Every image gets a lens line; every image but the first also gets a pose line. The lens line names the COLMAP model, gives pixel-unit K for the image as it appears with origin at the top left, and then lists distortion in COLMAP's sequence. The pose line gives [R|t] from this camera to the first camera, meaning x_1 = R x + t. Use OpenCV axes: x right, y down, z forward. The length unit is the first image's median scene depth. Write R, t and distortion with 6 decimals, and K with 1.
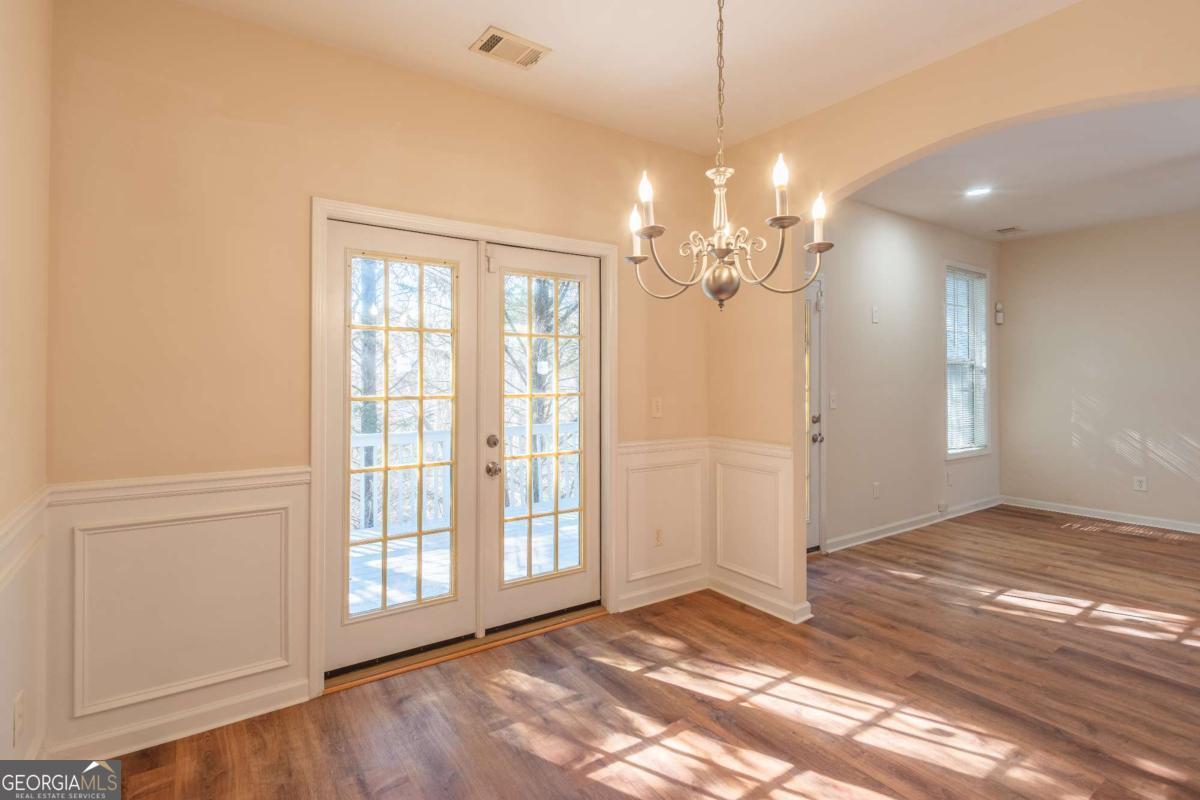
lens RADIAL K [[644.6, 0, 602.0], [0, 644.6, 358.0], [0, 0, 1]] dist [-0.003762, -0.001460]
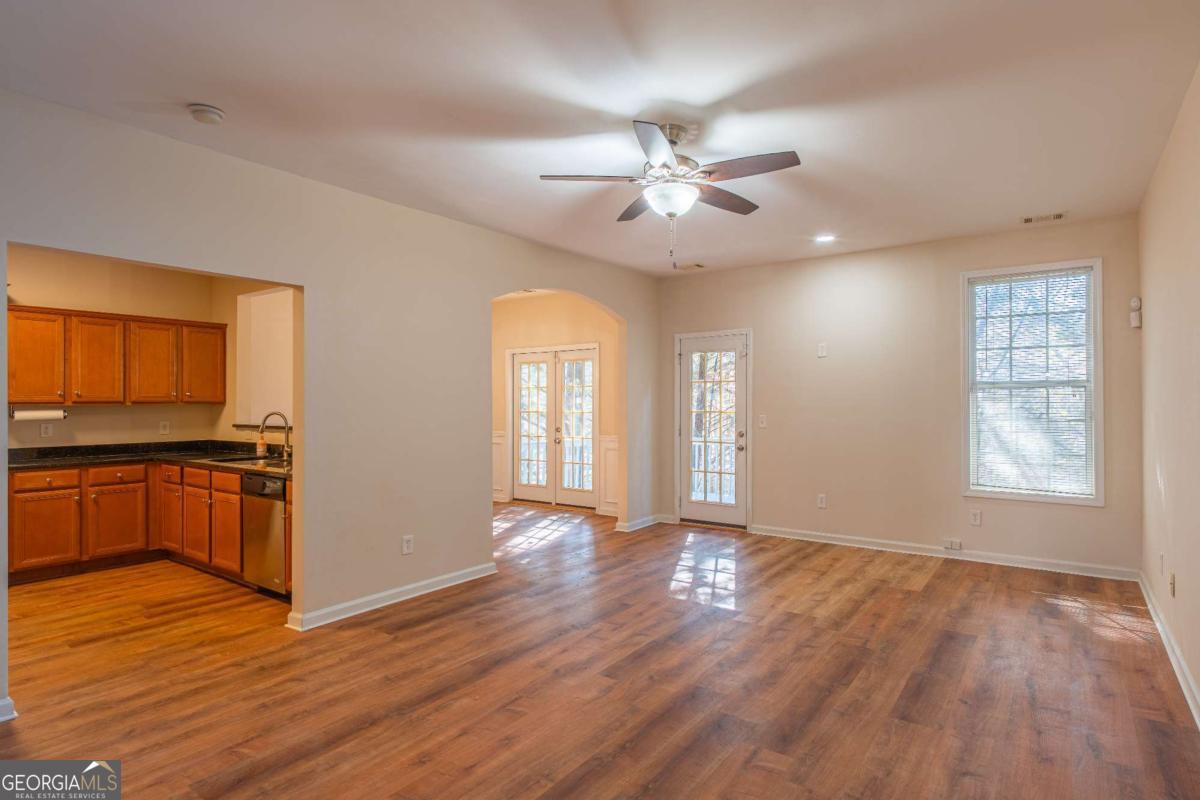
lens RADIAL K [[615.8, 0, 600.0], [0, 615.8, 400.0], [0, 0, 1]] dist [-0.001568, -0.000577]
pose [[0.271118, -0.024396, -0.962237, 1.440700], [0.013570, 0.999676, -0.021522, 0.042638], [0.962451, -0.007222, 0.271361, 0.324697]]
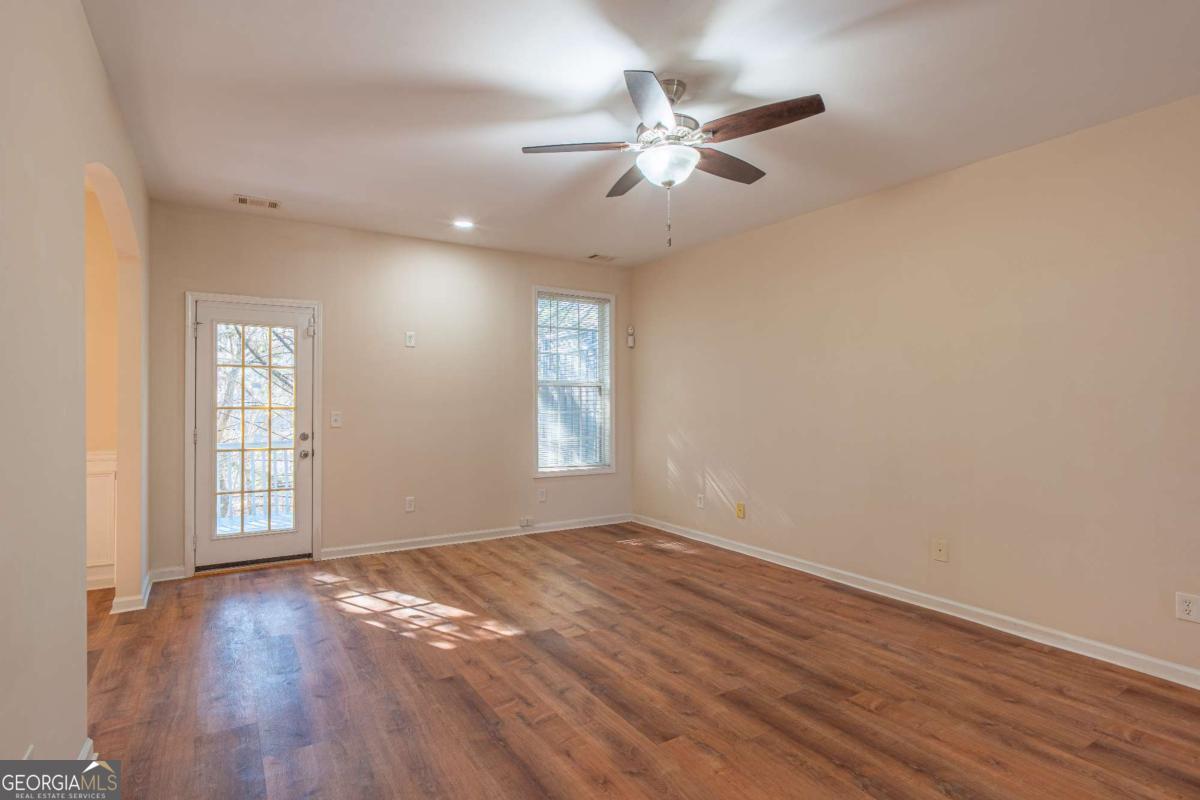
lens RADIAL K [[615.8, 0, 600.0], [0, 615.8, 400.0], [0, 0, 1]] dist [-0.001568, -0.000577]
pose [[0.994973, -0.013050, -0.099285, 0.866421], [0.013799, 0.999881, 0.006863, 0.031003], [0.099184, -0.008199, 0.995035, 0.017556]]
